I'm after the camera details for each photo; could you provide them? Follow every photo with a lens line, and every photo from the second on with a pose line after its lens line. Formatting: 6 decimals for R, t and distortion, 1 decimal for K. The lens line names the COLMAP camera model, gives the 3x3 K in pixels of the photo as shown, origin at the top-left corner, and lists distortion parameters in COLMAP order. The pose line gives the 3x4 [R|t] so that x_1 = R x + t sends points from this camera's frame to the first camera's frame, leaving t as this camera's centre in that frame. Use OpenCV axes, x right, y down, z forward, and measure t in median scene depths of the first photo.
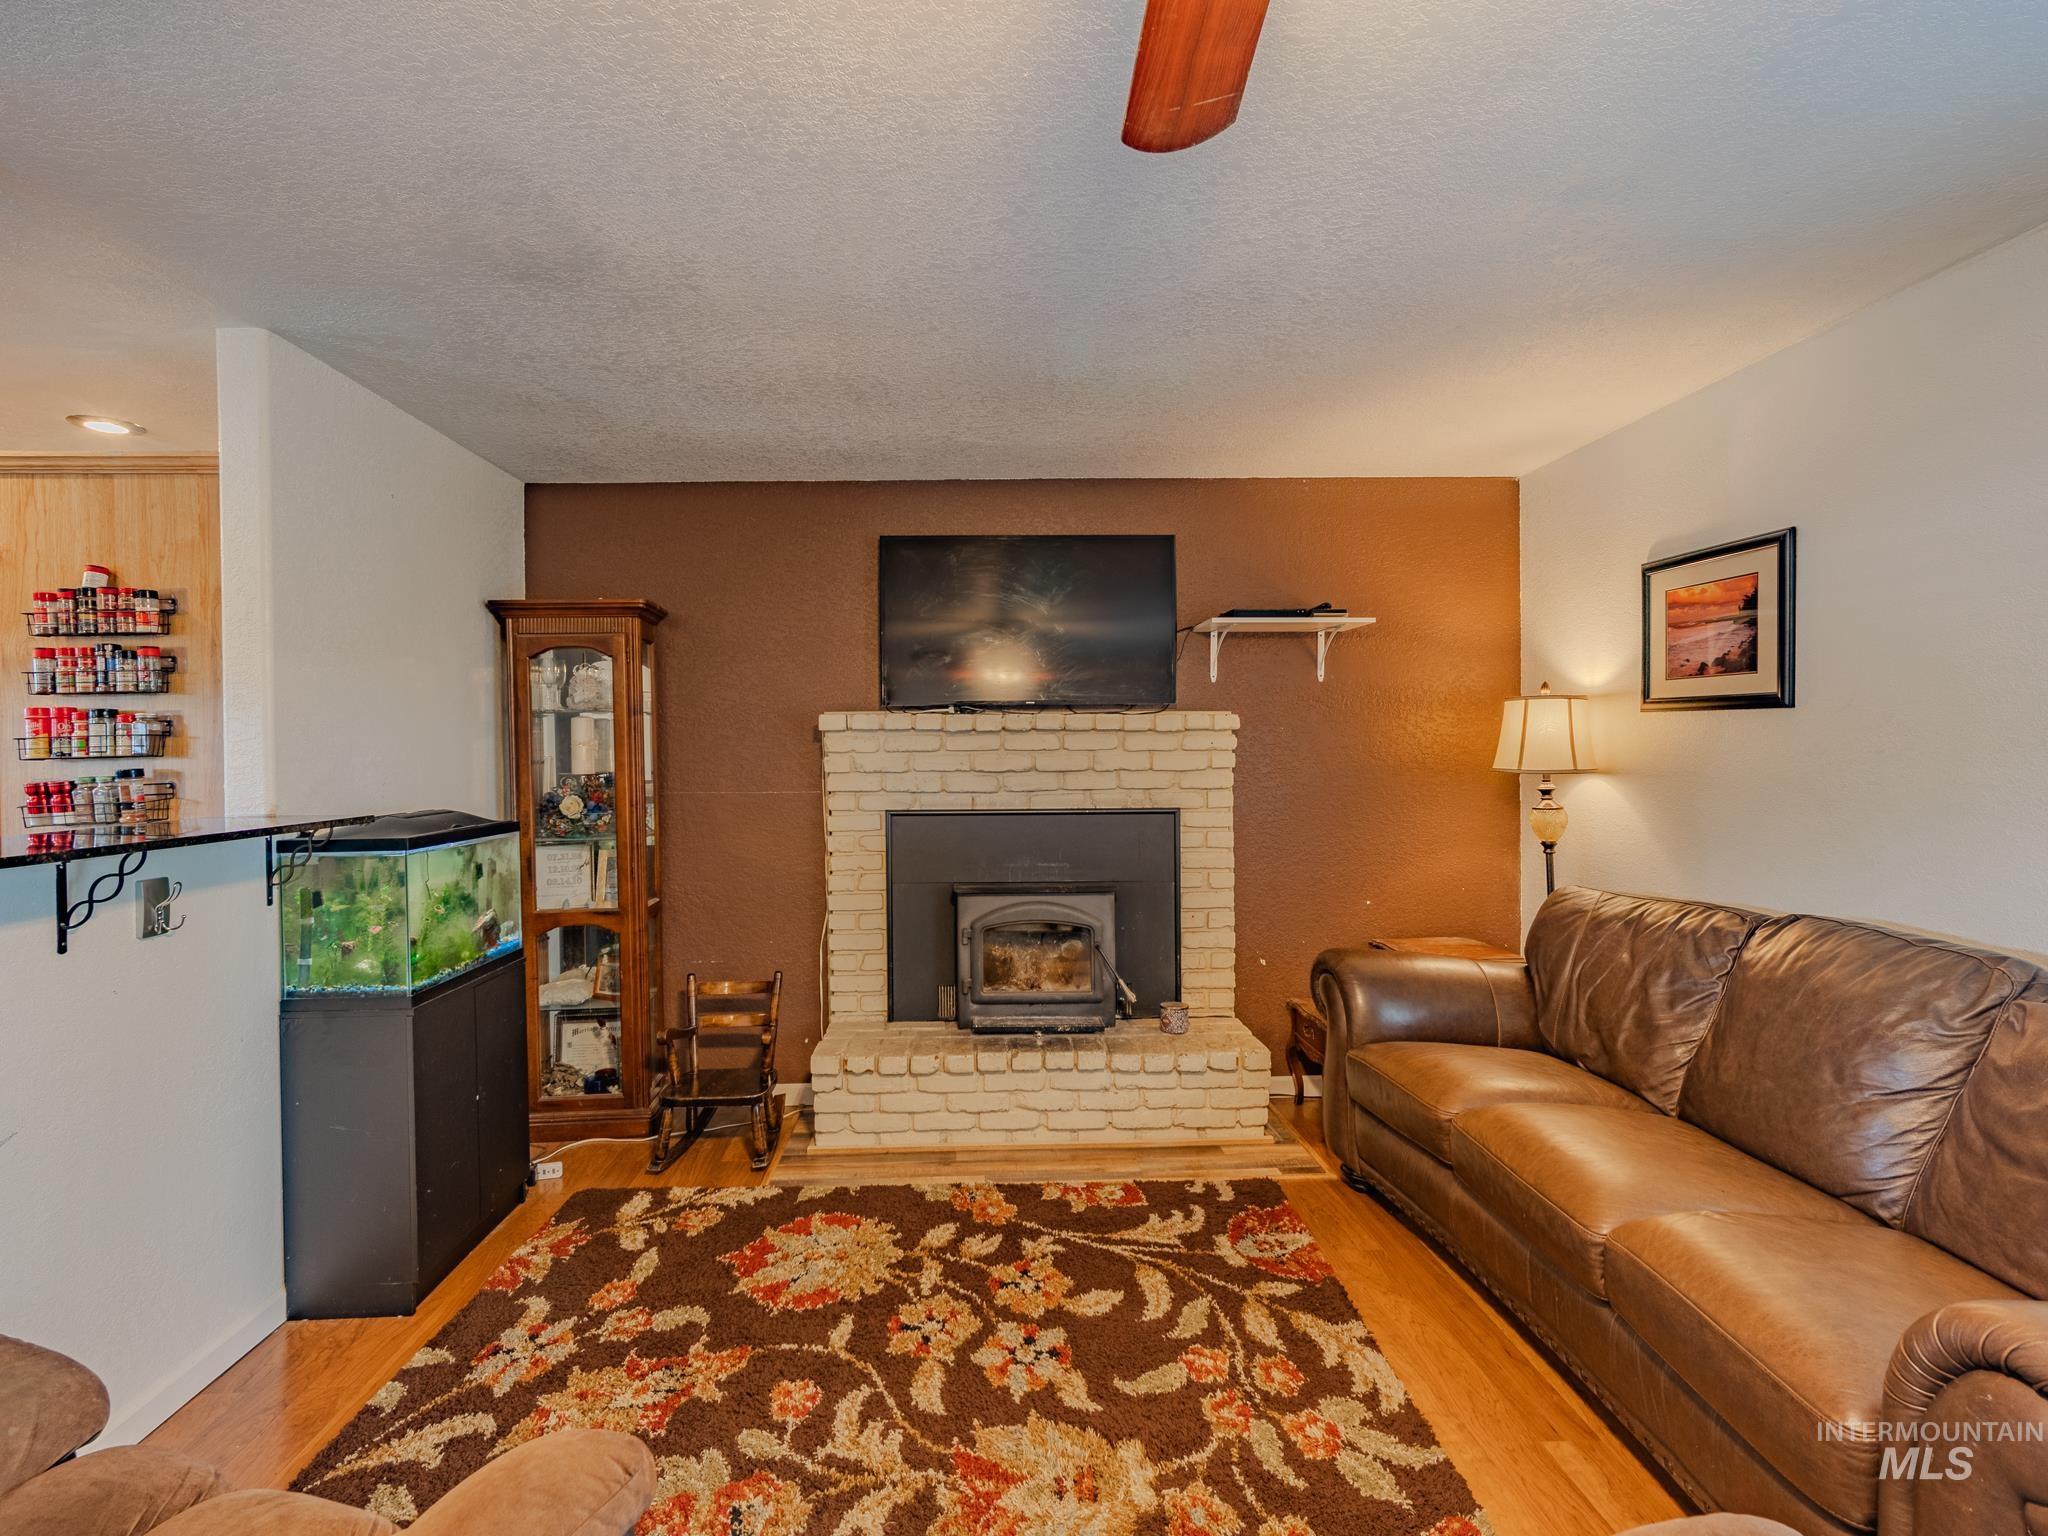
lens RADIAL K [[980.5, 0, 989.8], [0, 980.5, 760.9], [0, 0, 1]] dist [0.000983, 0.001194]
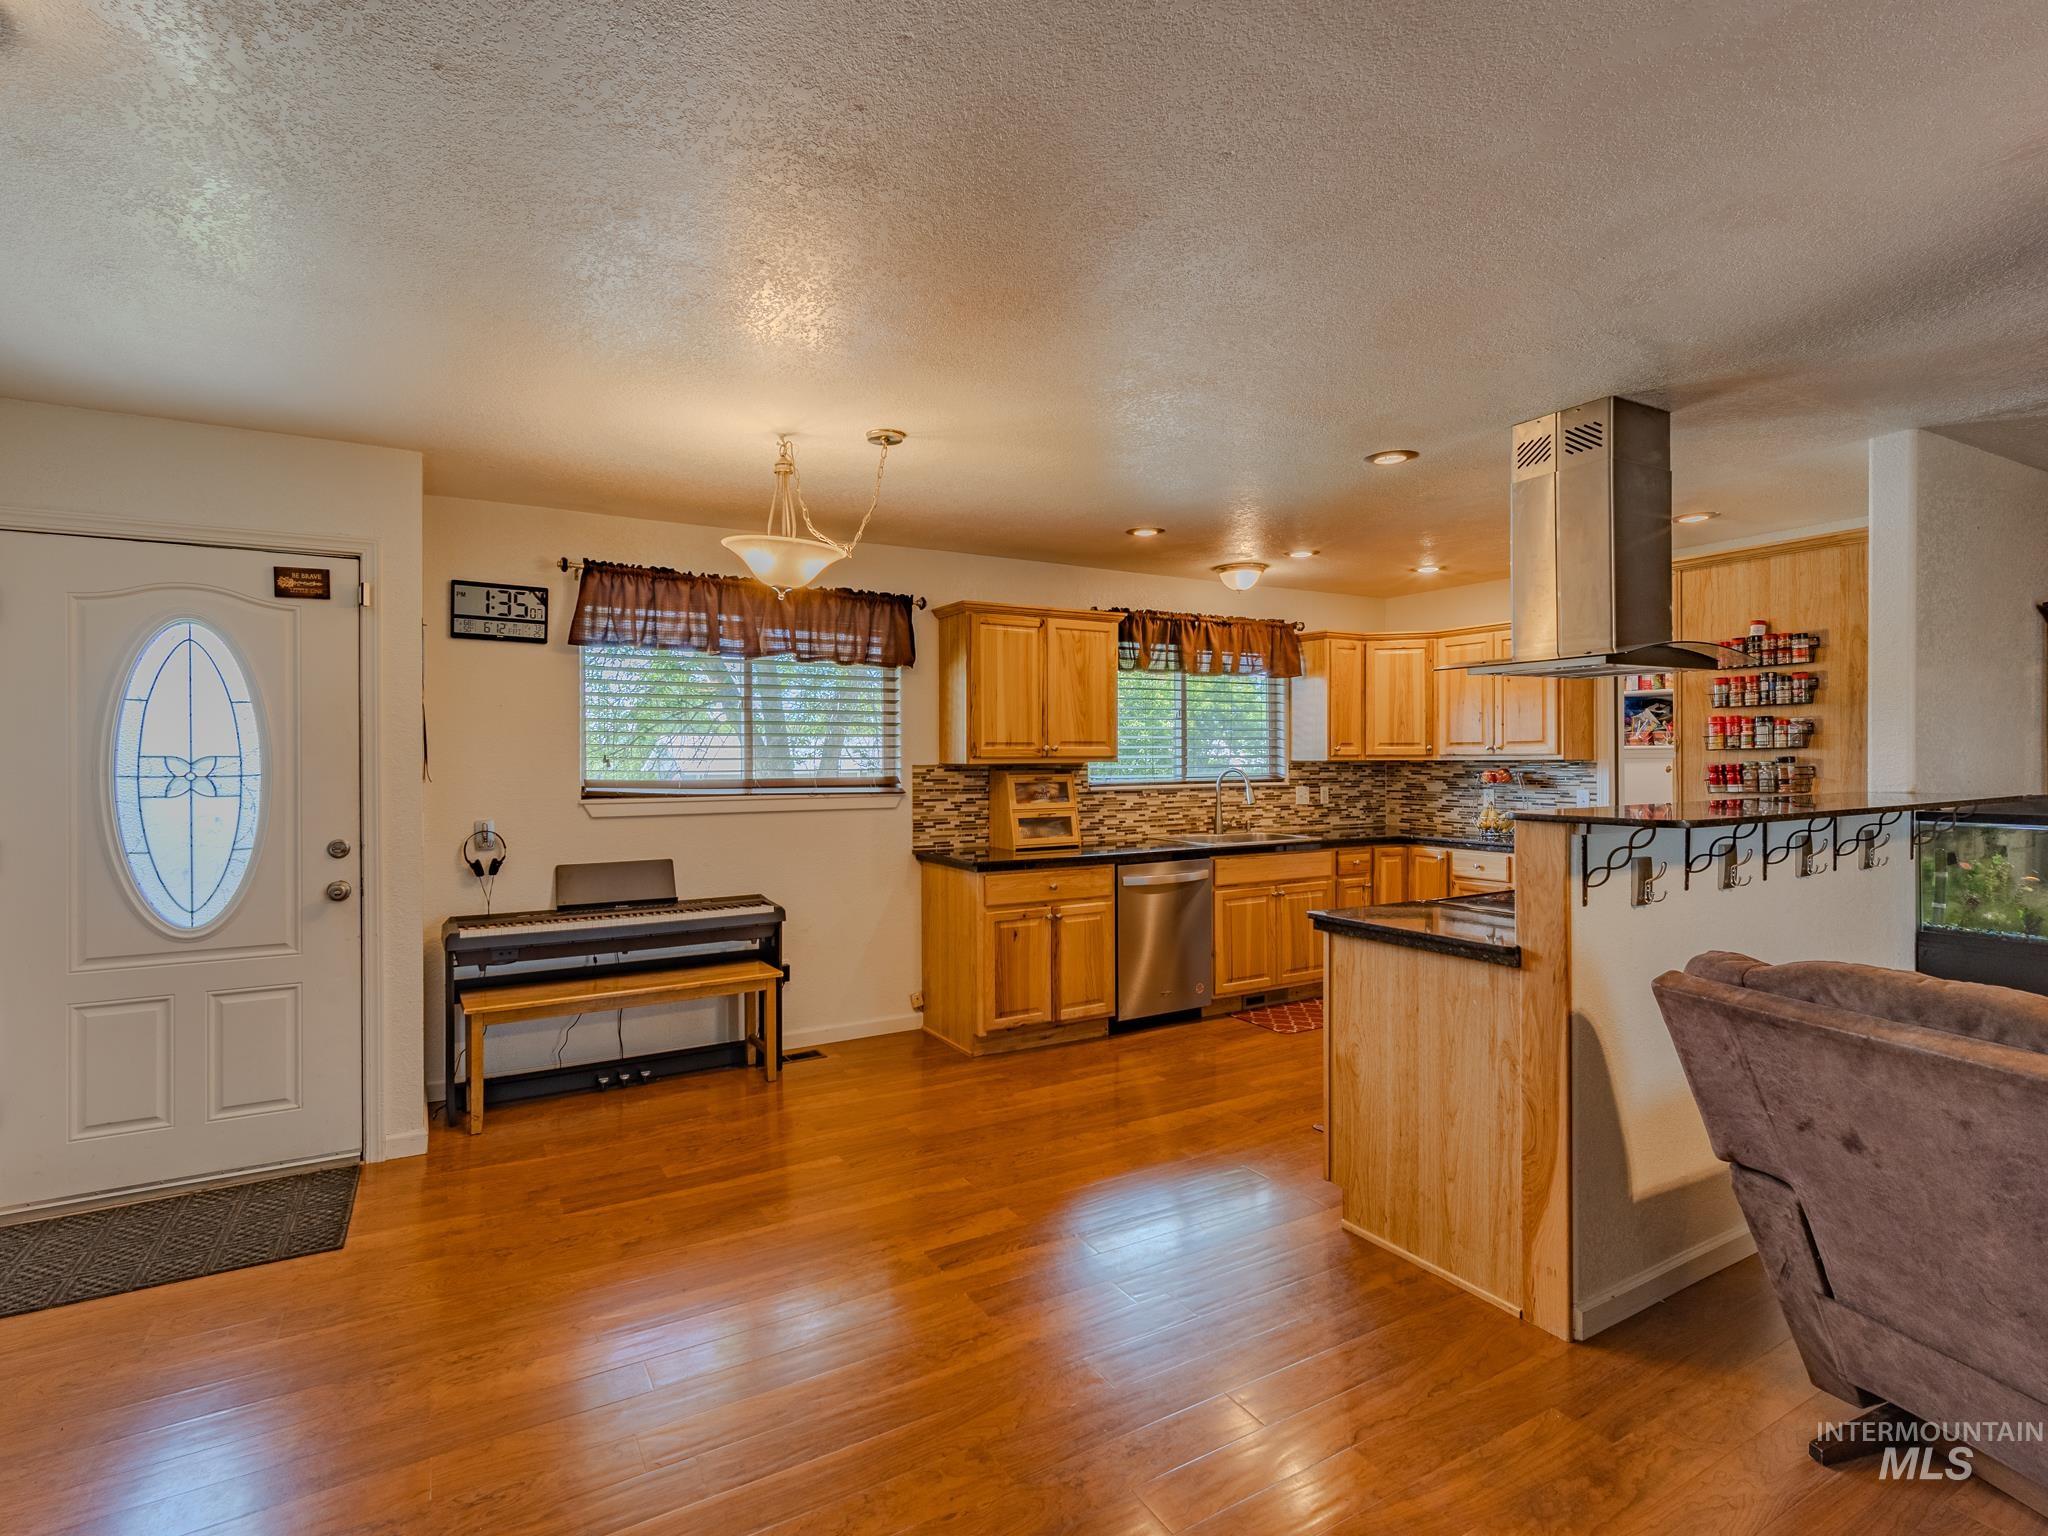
lens RADIAL K [[984.9, 0, 974.3], [0, 984.9, 760.0], [0, 0, 1]] dist [-0.004867, 0.008433]
pose [[0.458687, 0.012809, -0.888505, -0.084609], [-0.007296, 0.999917, 0.010649, 0.004523], [0.888568, 0.001598, 0.458743, -0.517748]]
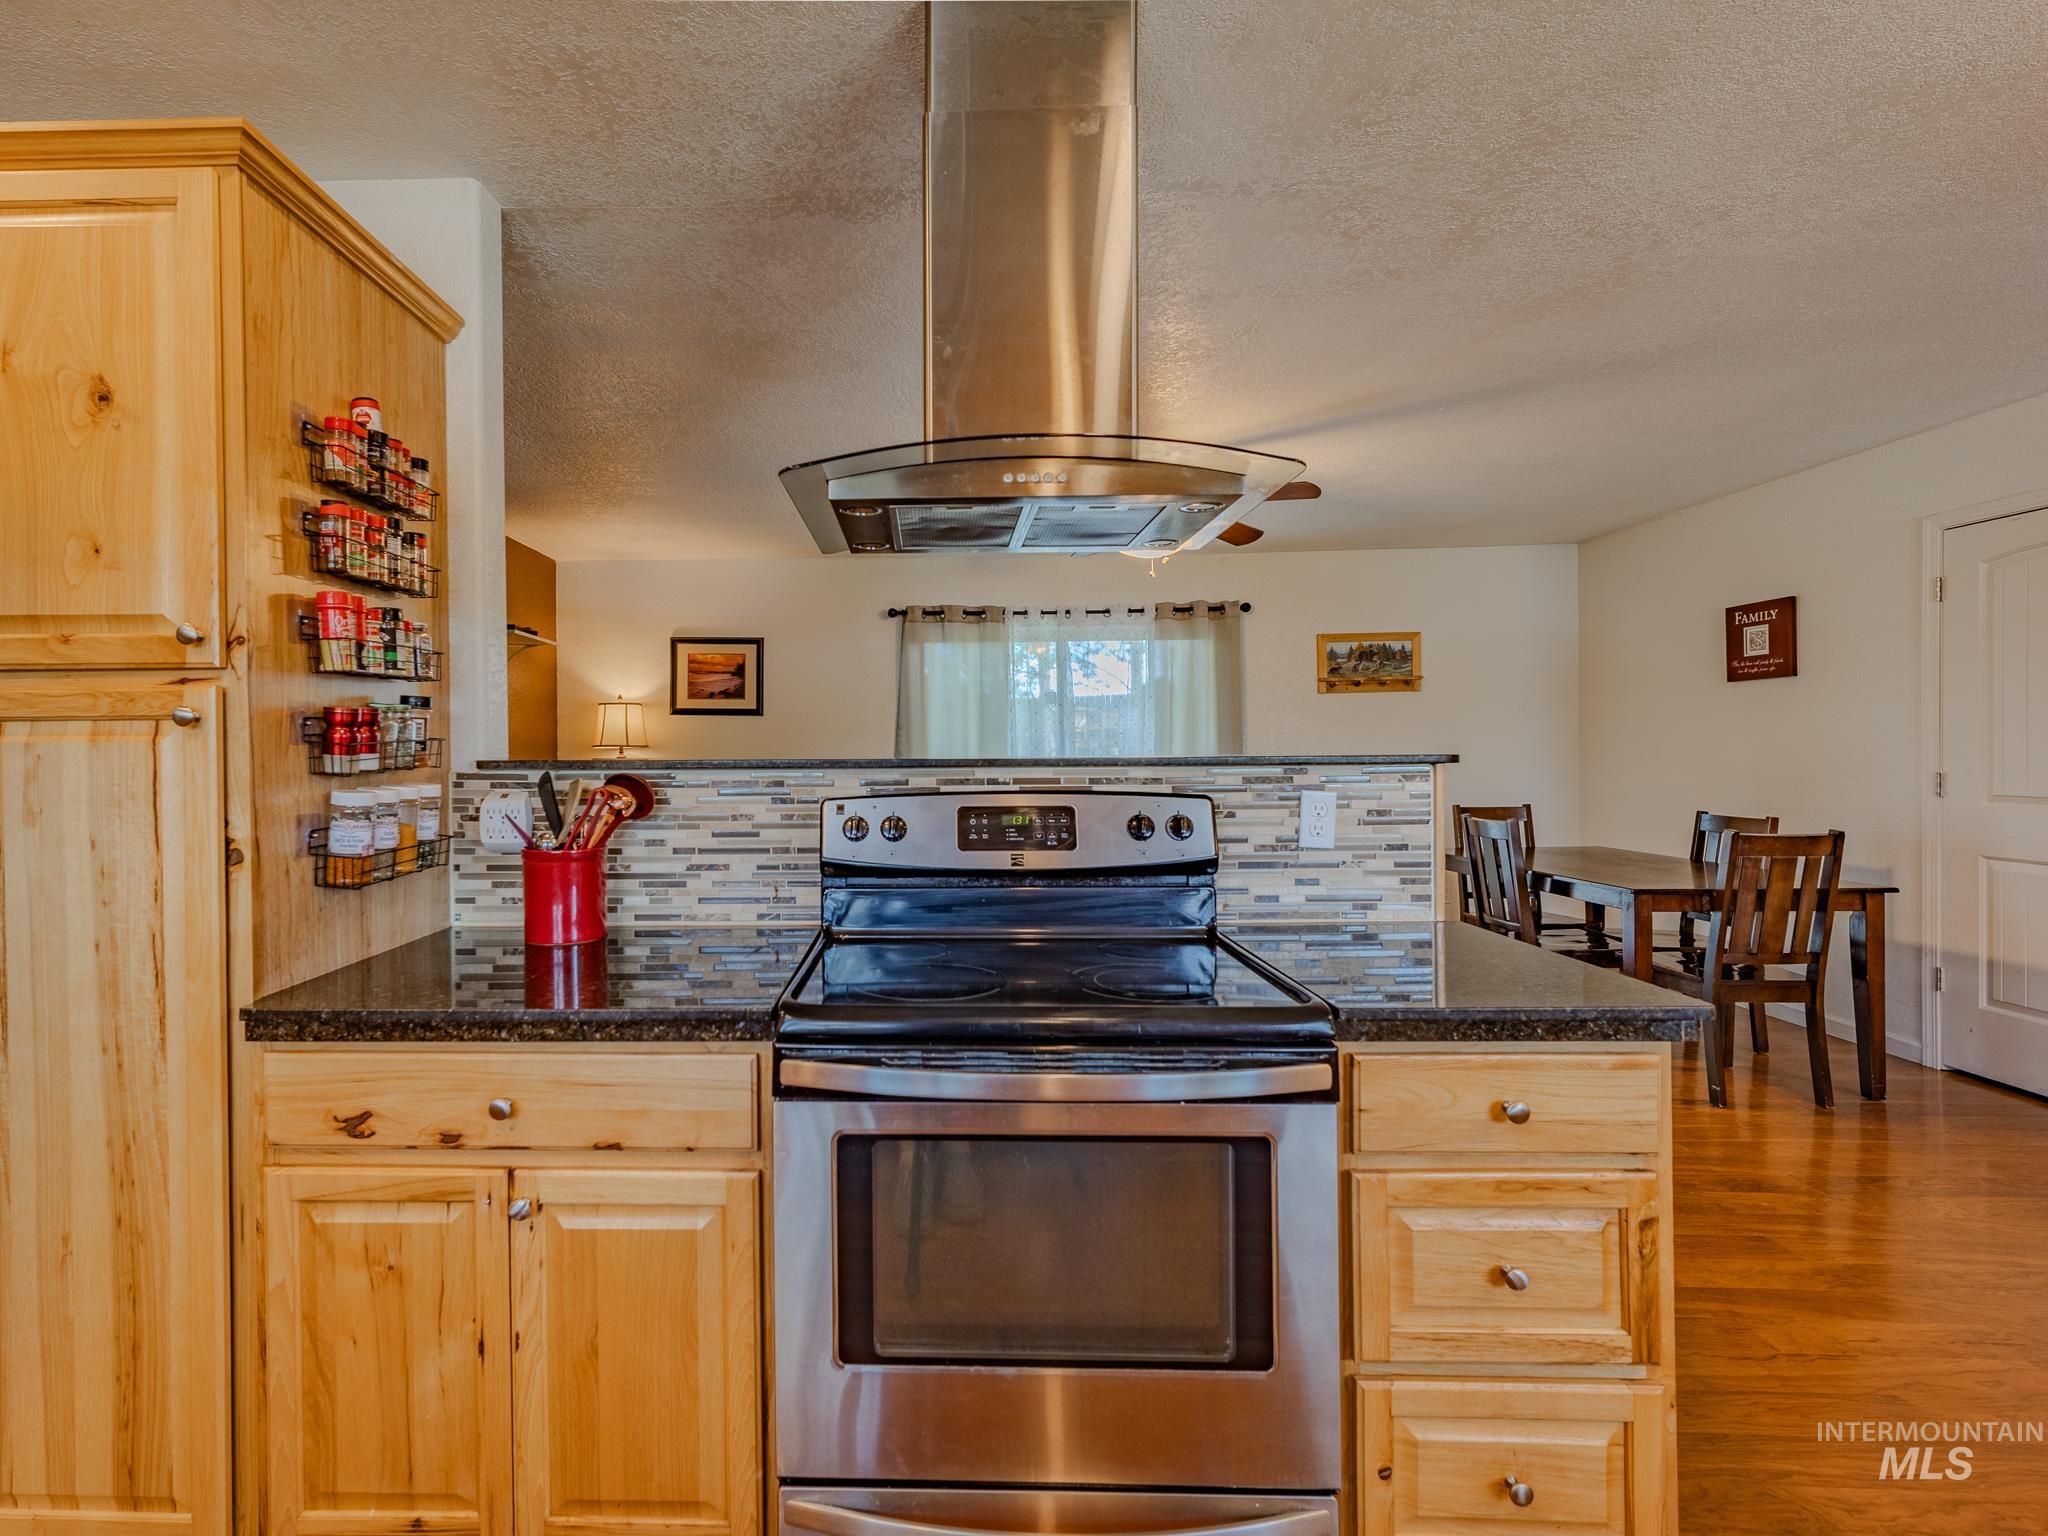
lens RADIAL K [[983.5, 0, 891.7], [0, 983.5, 762.7], [0, 0, 1]] dist [-0.003405, 0.007443]
pose [[0.068946, -0.002033, 0.997618, -1.092637], [0.017321, 0.999850, 0.000841, 0.044024], [-0.997470, 0.017222, 0.068971, 0.404756]]
